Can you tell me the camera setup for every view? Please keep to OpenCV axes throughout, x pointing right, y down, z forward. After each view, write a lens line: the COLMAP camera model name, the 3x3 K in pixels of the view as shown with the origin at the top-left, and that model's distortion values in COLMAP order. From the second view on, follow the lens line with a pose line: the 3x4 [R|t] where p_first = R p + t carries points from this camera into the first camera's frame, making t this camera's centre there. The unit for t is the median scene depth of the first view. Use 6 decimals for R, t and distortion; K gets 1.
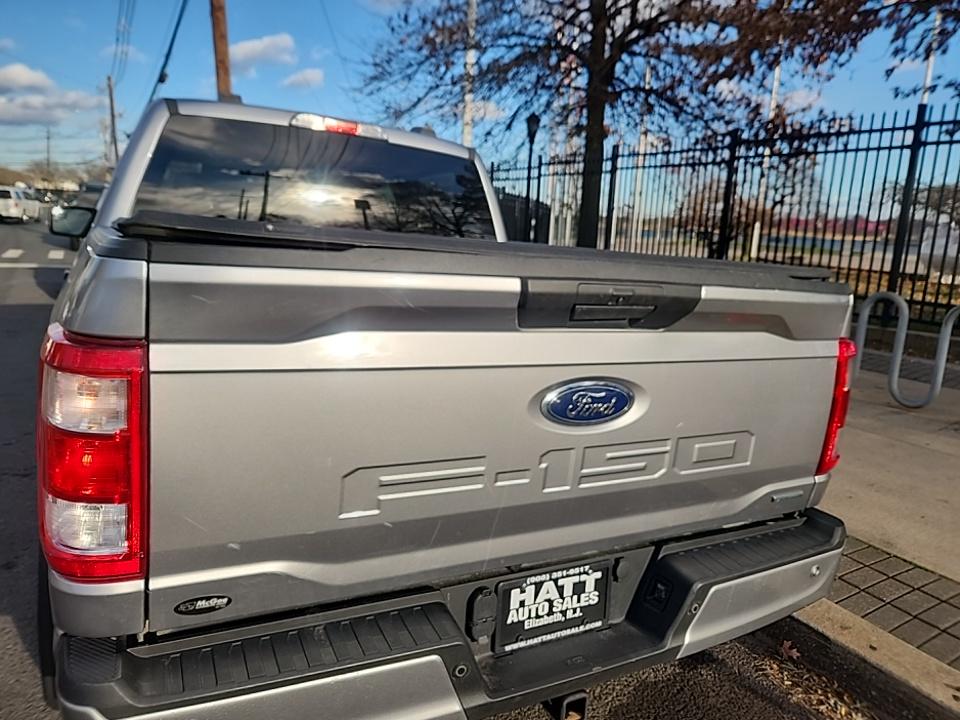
lens RADIAL K [[664.9, 0, 483.7], [0, 664.9, 342.9], [0, 0, 1]] dist [0.041849, -0.034846]
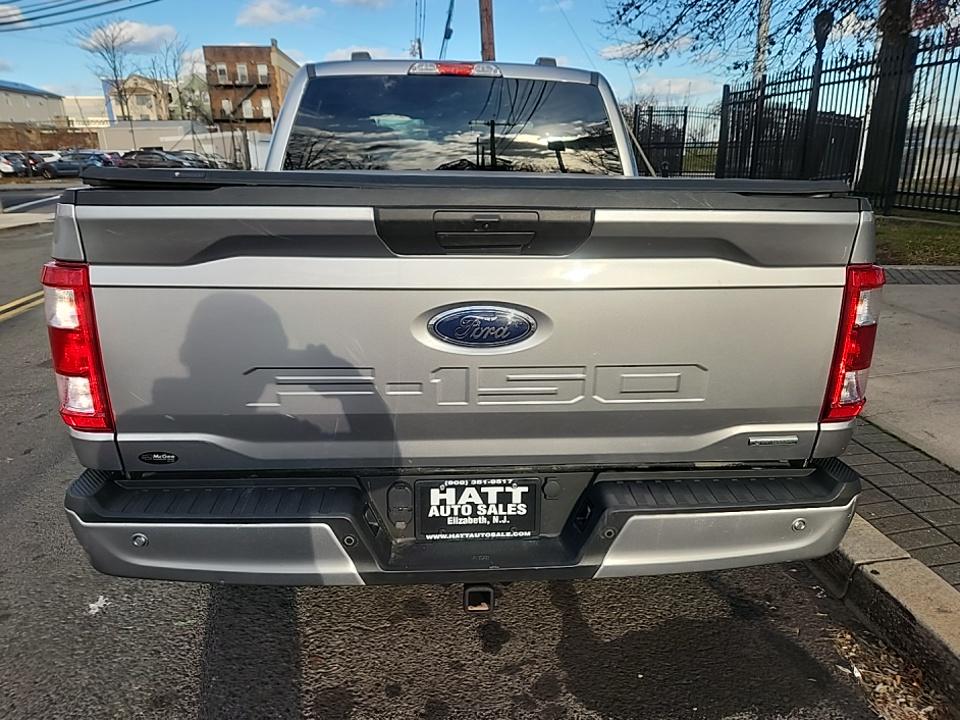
lens RADIAL K [[664.9, 0, 488.2], [0, 664.9, 353.5], [0, 0, 1]] dist [0.041849, -0.034846]
pose [[0.908745, 0.048561, -0.414518, 0.299177], [-0.004746, 0.994346, 0.106083, 0.010951], [0.417326, -0.094435, 0.903837, 0.020168]]
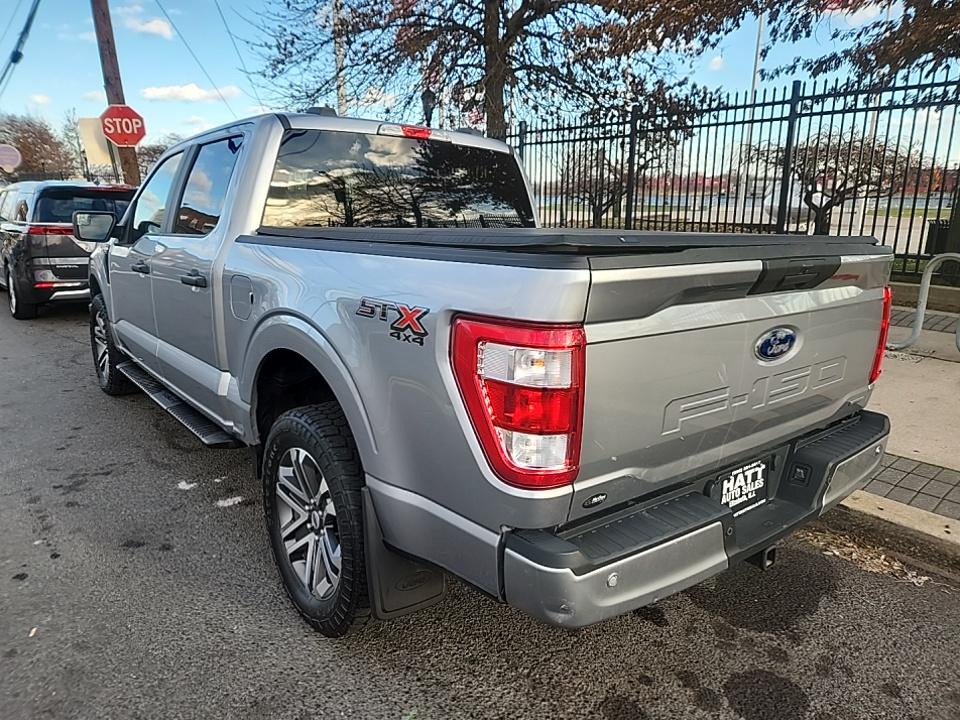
lens RADIAL K [[664.9, 0, 438.9], [0, 664.9, 348.9], [0, 0, 1]] dist [0.041849, -0.034846]
pose [[0.982438, -0.089589, 0.163675, -0.386944], [0.080721, 0.994925, 0.060062, -0.021364], [-0.168225, -0.045795, 0.984684, -0.143495]]
